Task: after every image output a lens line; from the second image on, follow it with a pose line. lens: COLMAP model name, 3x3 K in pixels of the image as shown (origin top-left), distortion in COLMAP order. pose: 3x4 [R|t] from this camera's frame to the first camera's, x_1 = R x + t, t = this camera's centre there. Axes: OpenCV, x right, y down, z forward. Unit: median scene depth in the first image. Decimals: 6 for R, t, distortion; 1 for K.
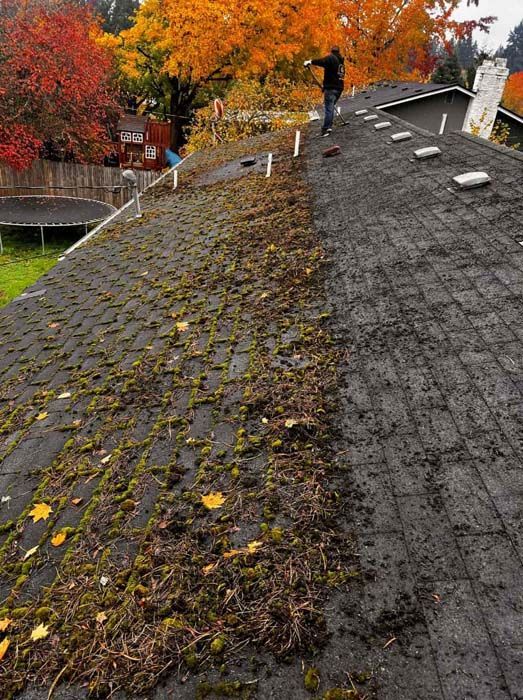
lens RADIAL K [[527.5, 0, 261.5], [0, 527.5, 350.0], [0, 0, 1]] dist [0.011276, -0.008273]
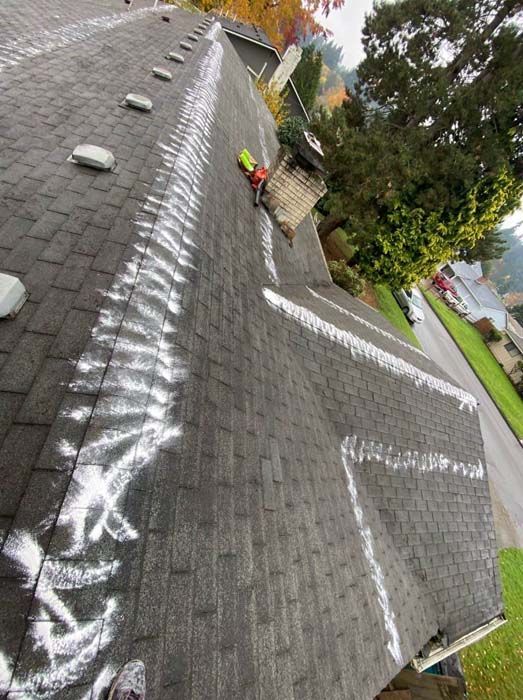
lens RADIAL K [[282.2, 0, 261.5], [0, 282.2, 350.0], [0, 0, 1]] dist [0.008459, -0.016655]
pose [[0.855409, 0.228536, 0.464808, 0.117100], [-0.404126, 0.855792, 0.322959, 0.107205], [-0.323971, -0.464103, 0.824409, -0.277532]]
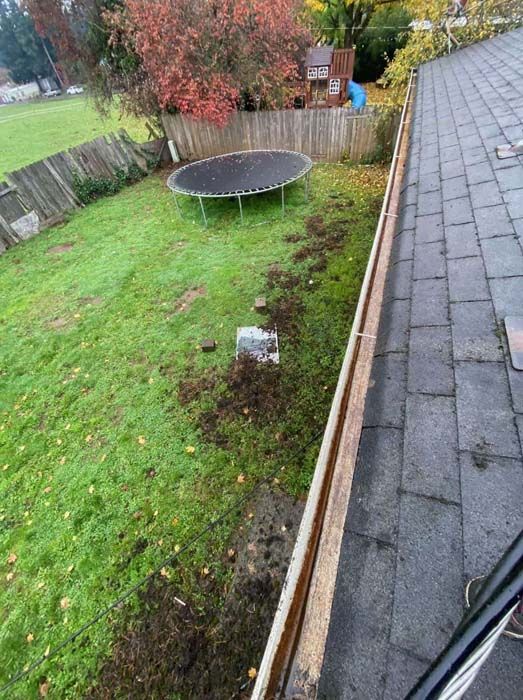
lens RADIAL K [[282.2, 0, 261.5], [0, 282.2, 350.0], [0, 0, 1]] dist [0.008459, -0.016655]
pose [[0.935600, 0.109944, -0.335508, -0.119718], [0.024062, 0.928214, 0.371268, -0.113484], [0.352241, -0.355431, 0.865791, 0.323986]]
